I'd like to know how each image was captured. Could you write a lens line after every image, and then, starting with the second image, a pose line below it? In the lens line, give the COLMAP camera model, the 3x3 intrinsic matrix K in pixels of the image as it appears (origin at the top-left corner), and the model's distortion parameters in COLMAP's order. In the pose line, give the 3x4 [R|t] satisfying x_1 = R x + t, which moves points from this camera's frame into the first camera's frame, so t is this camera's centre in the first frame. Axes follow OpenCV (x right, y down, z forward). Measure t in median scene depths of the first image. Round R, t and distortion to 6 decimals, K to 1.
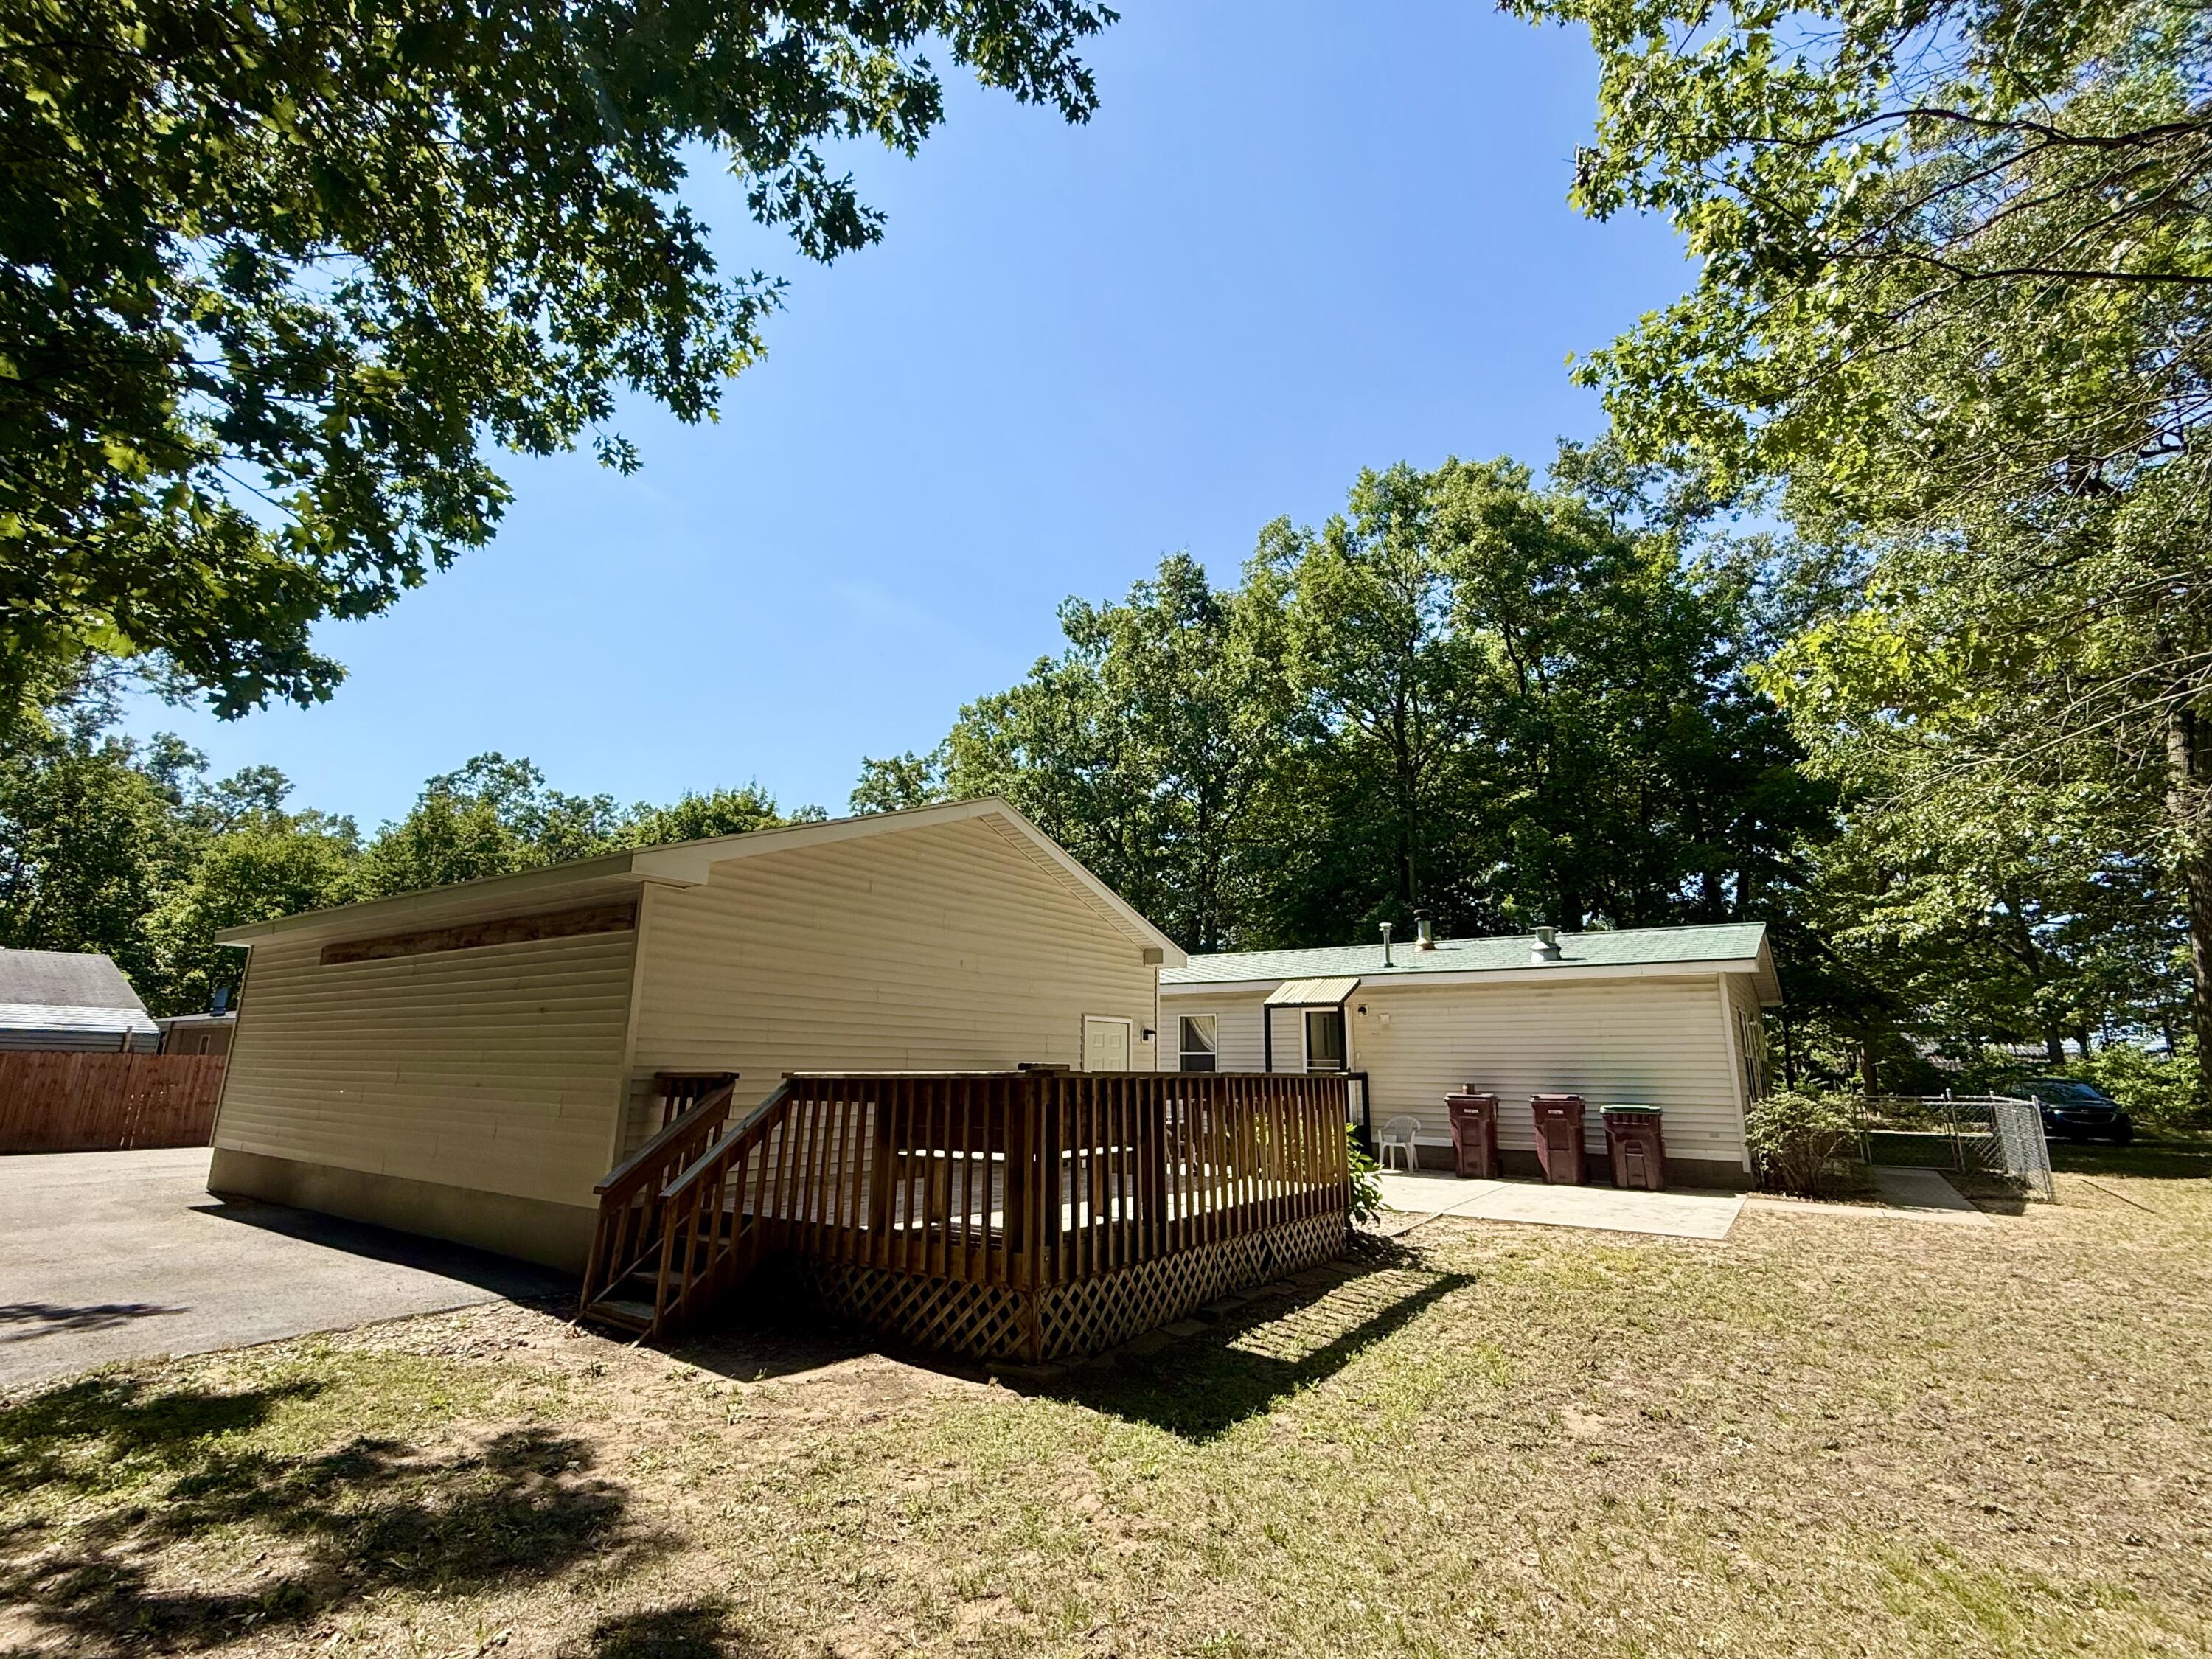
lens RADIAL K [[1010.5, 0, 1100.4], [0, 1010.5, 826.0], [0, 0, 1]] dist [-0.000045, -0.000050]
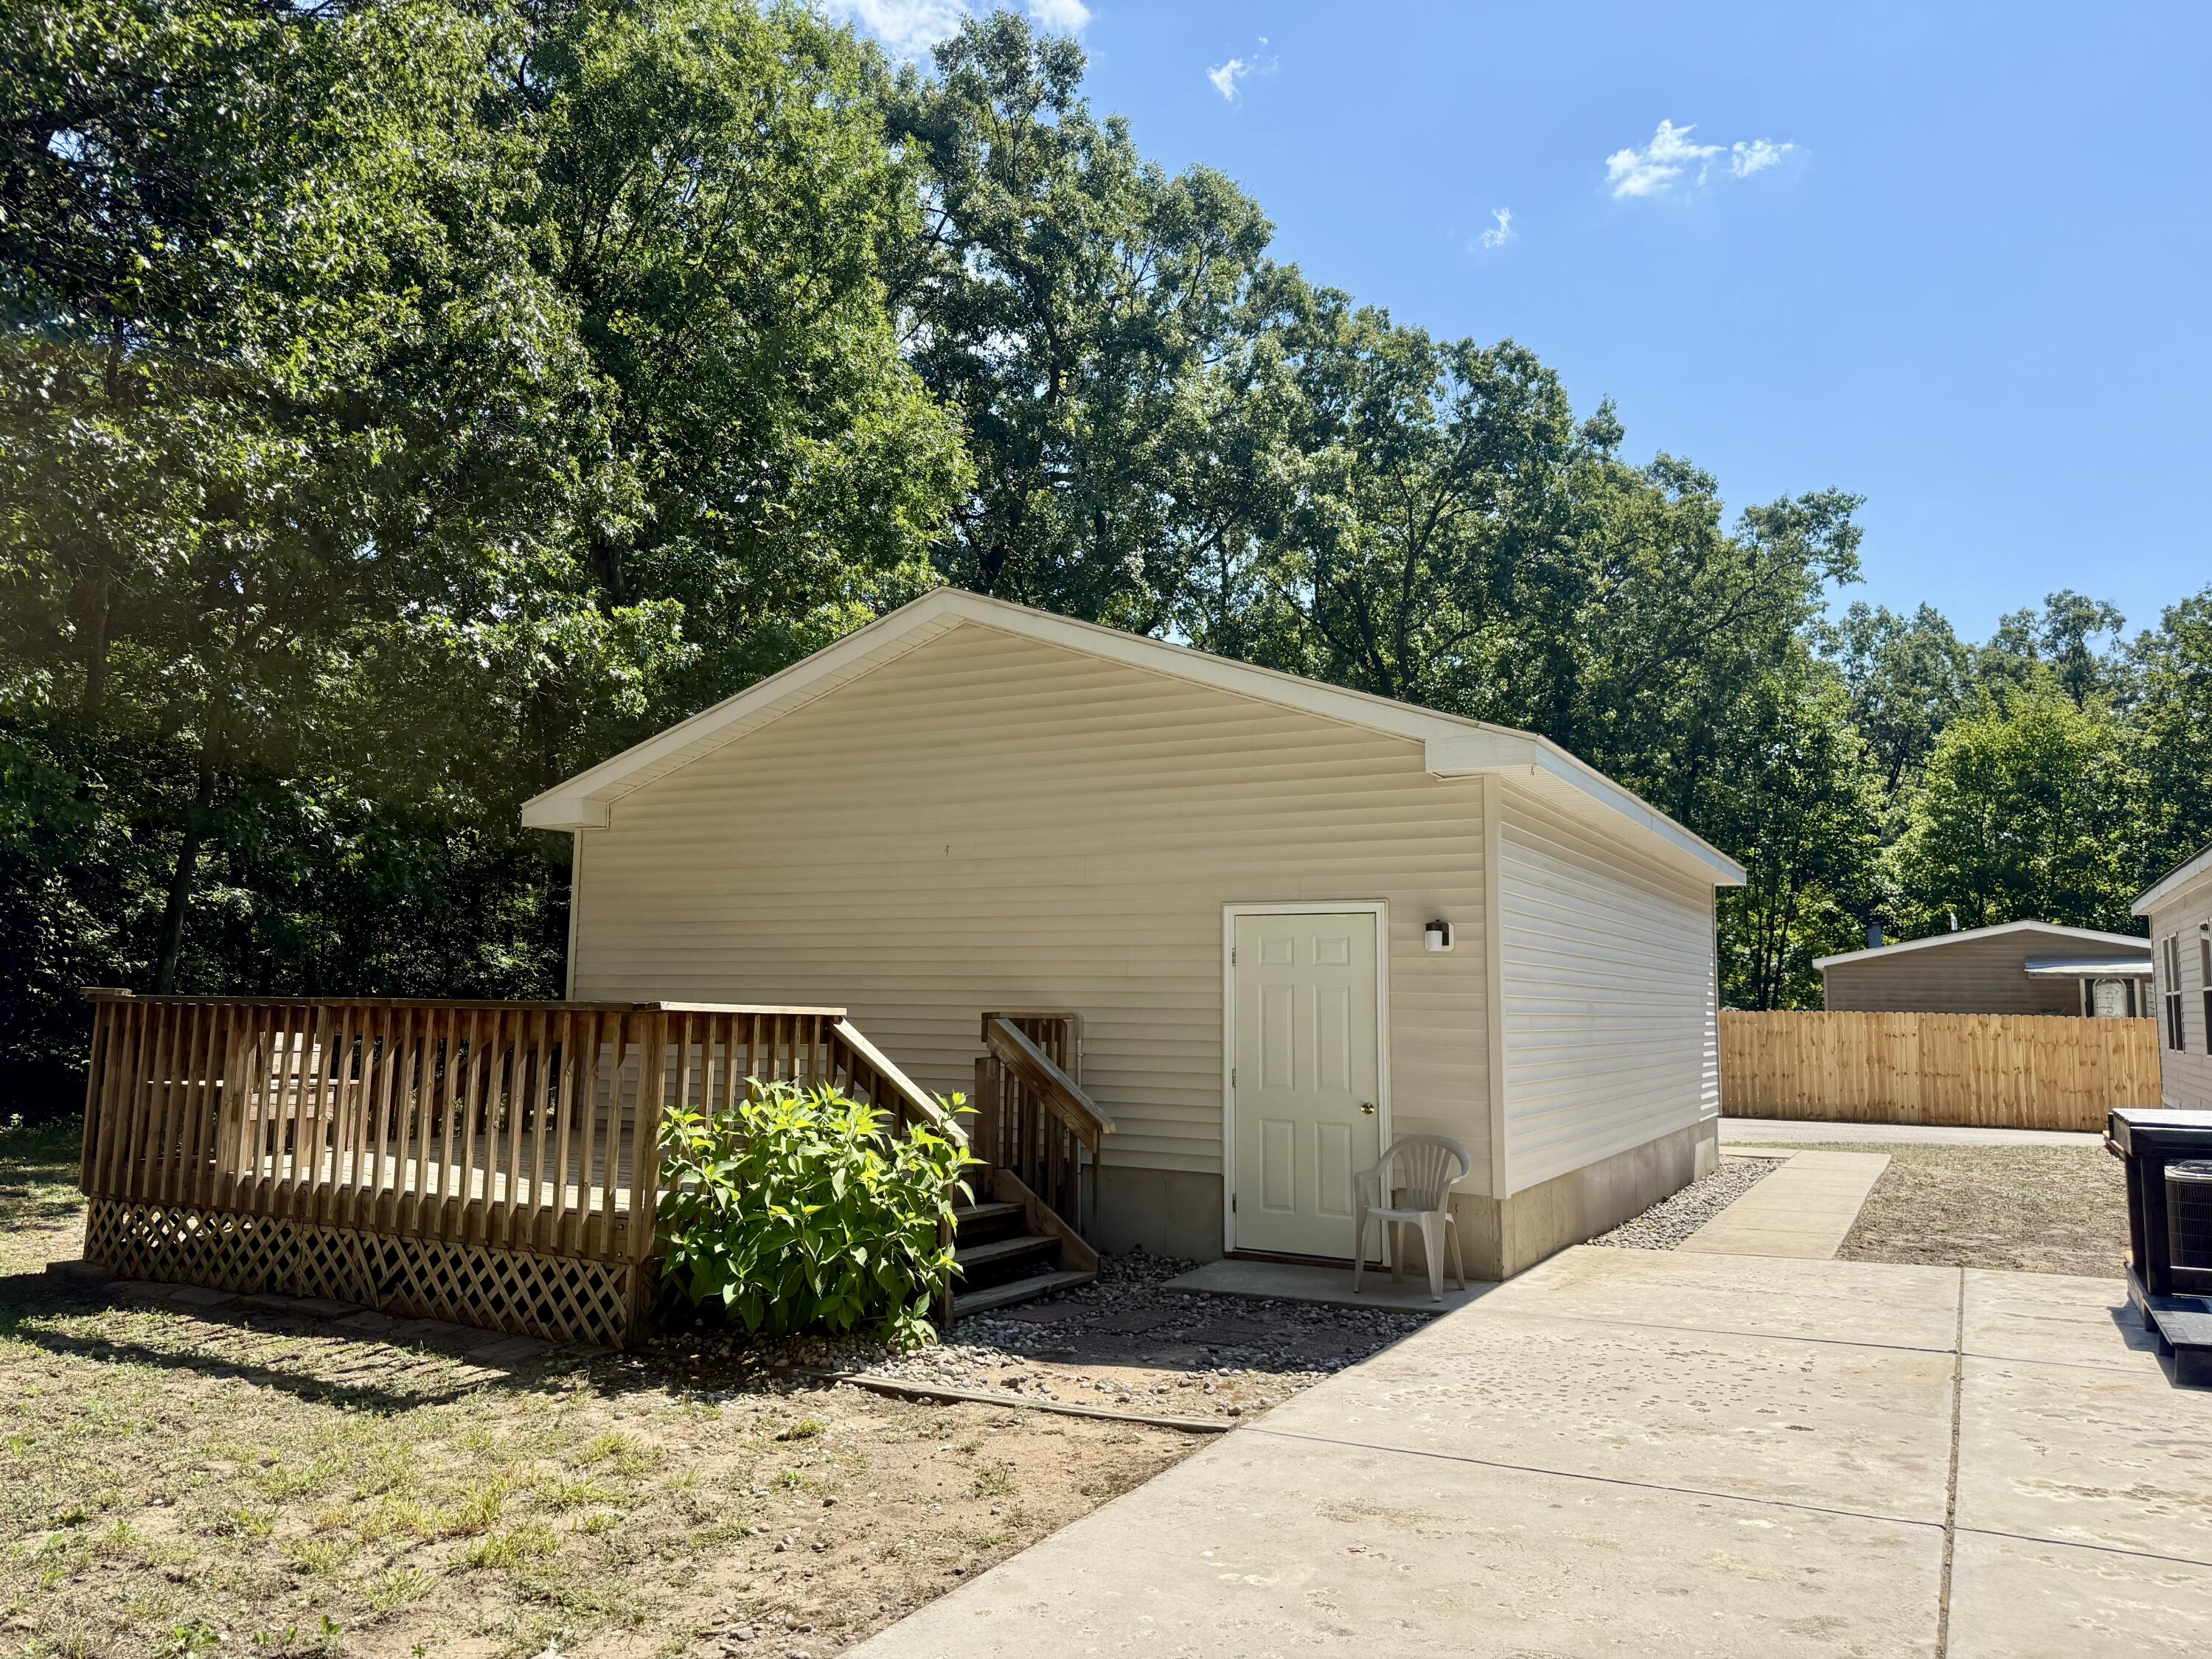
lens RADIAL K [[1552.8, 0, 1105.2], [0, 1552.8, 831.0], [0, 0, 1]] dist [0.077430, -0.115199]
pose [[0.108229, -0.120385, -0.986810, 0.202666], [0.218606, 0.971226, -0.094508, 0.056037], [0.969793, -0.205494, 0.131432, 0.222543]]
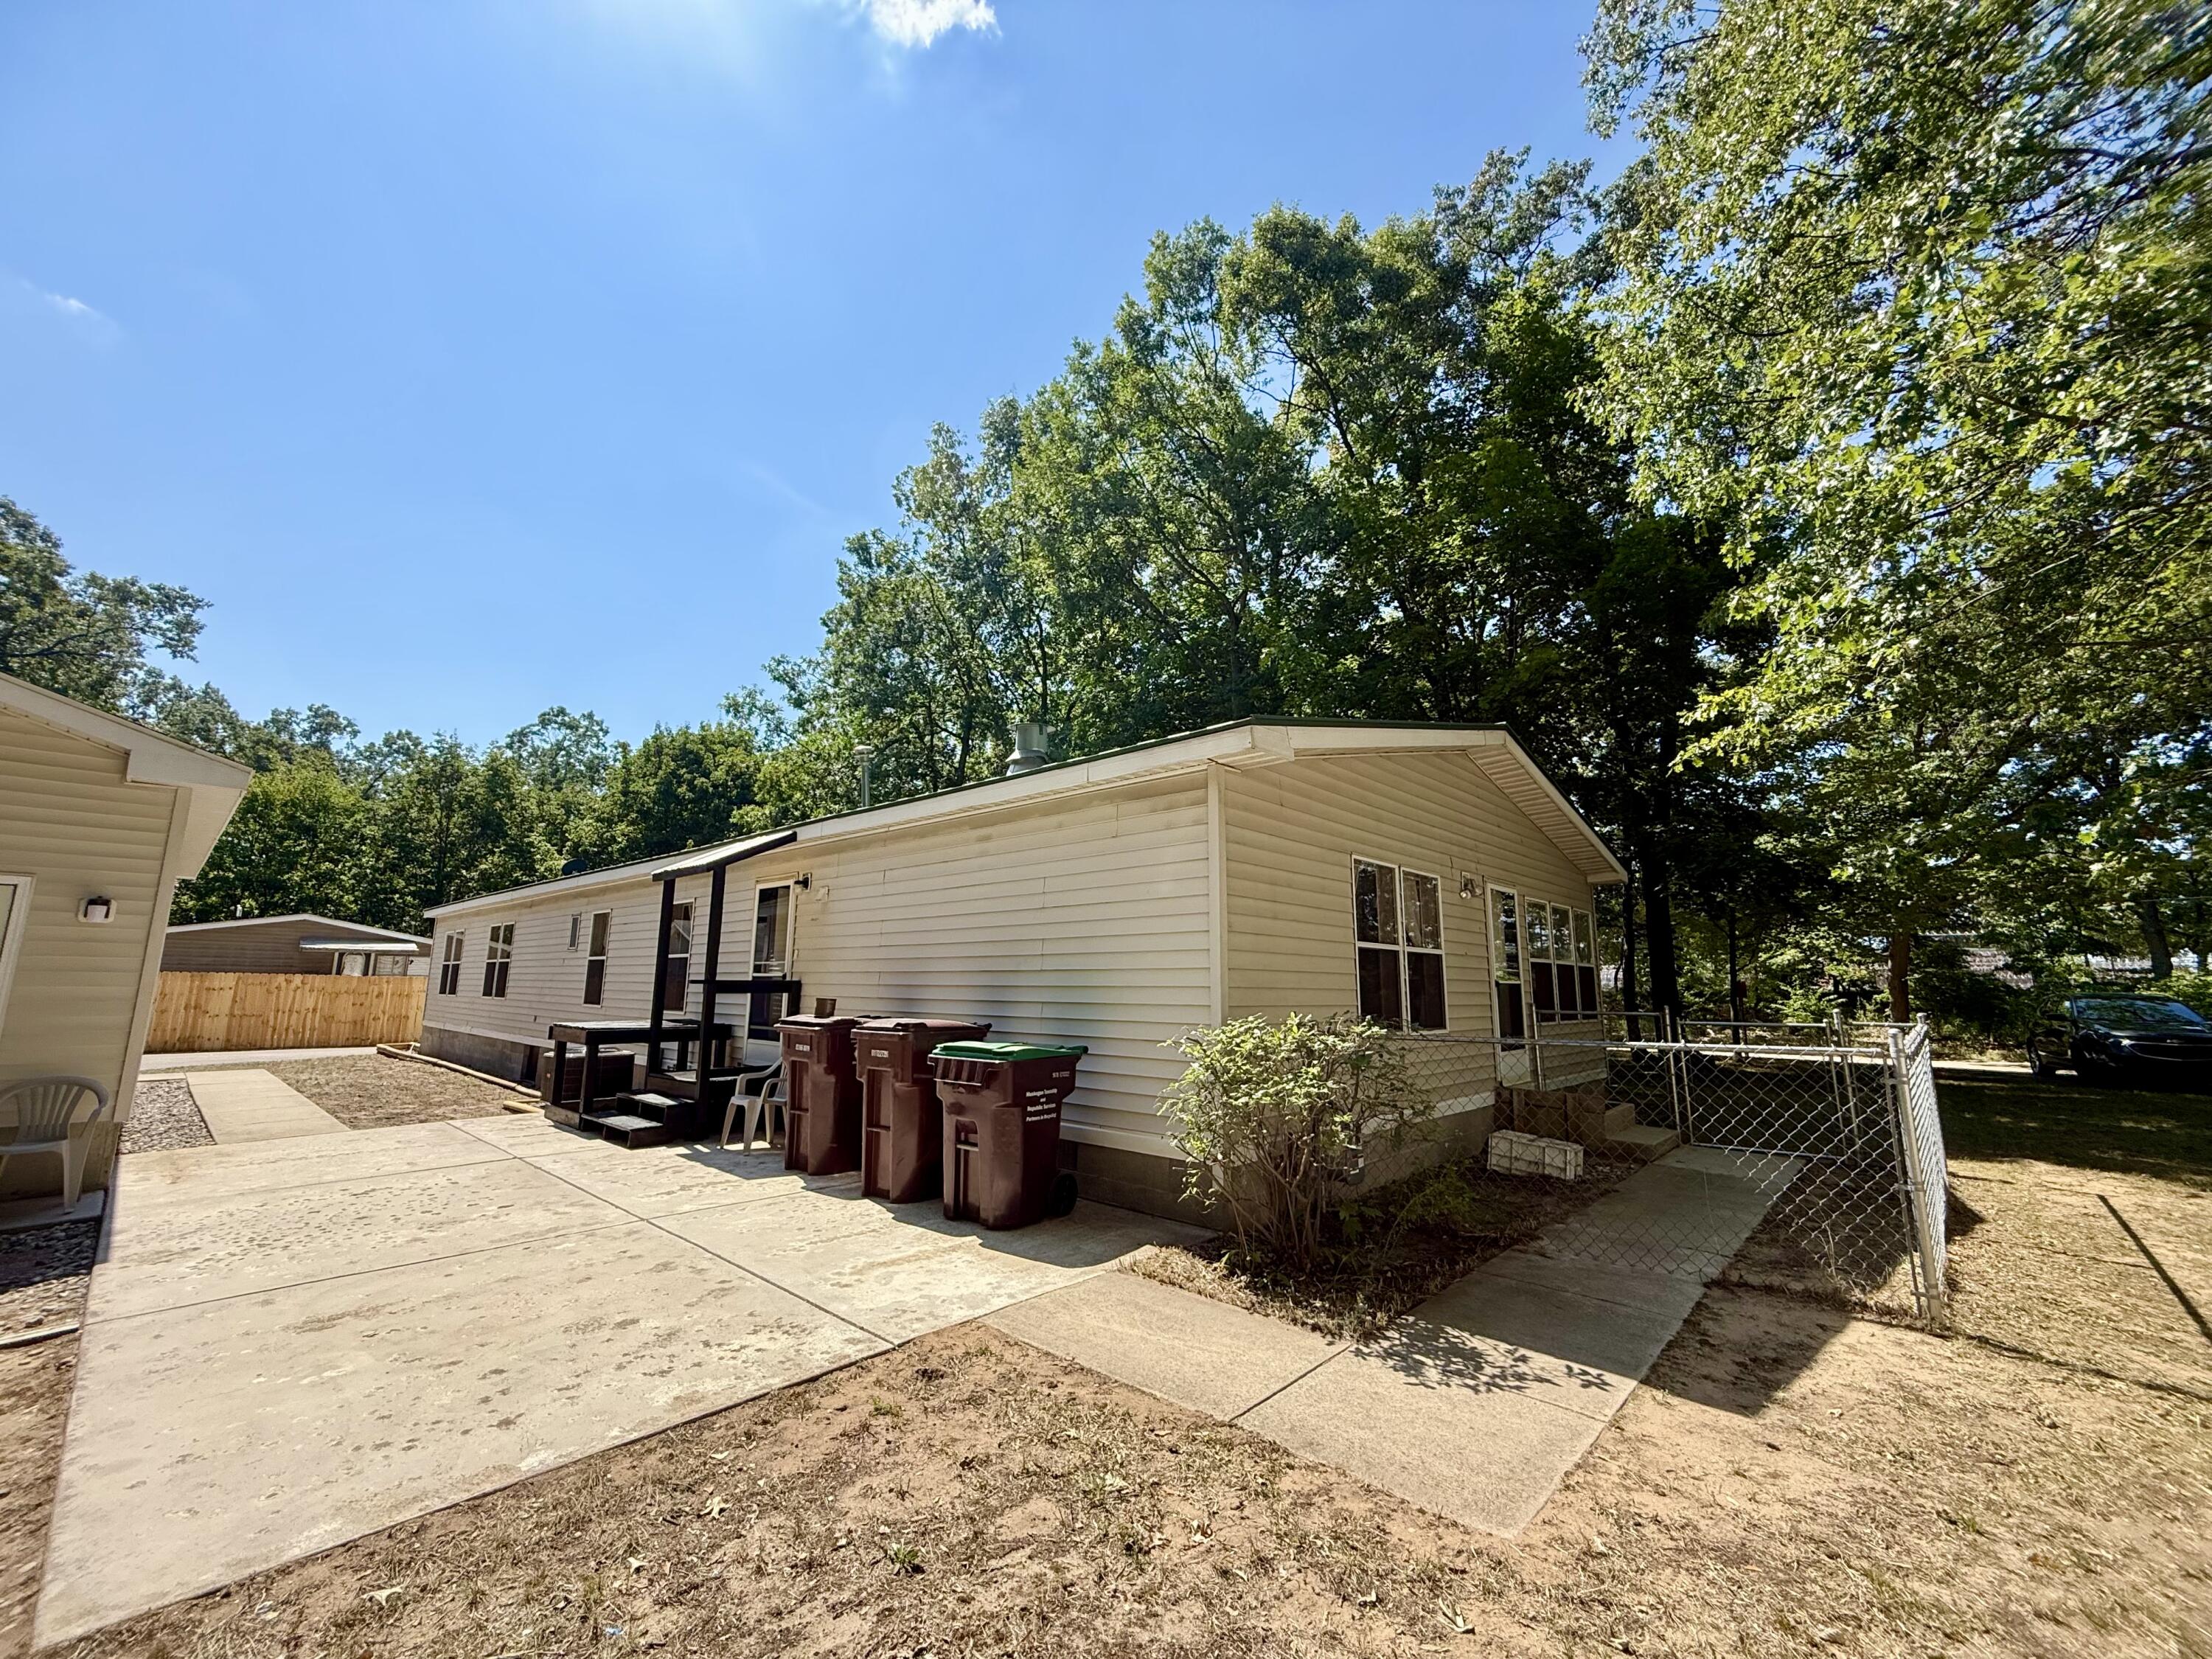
lens RADIAL K [[880.6, 0, 1102.5], [0, 880.6, 830.7], [0, 0, 1]] dist [0.000695, 0.000145]
pose [[0.990470, -0.024940, -0.135453, 0.183556], [0.032563, 0.997991, 0.054354, 0.045458], [0.133826, -0.058247, 0.989292, 0.175786]]
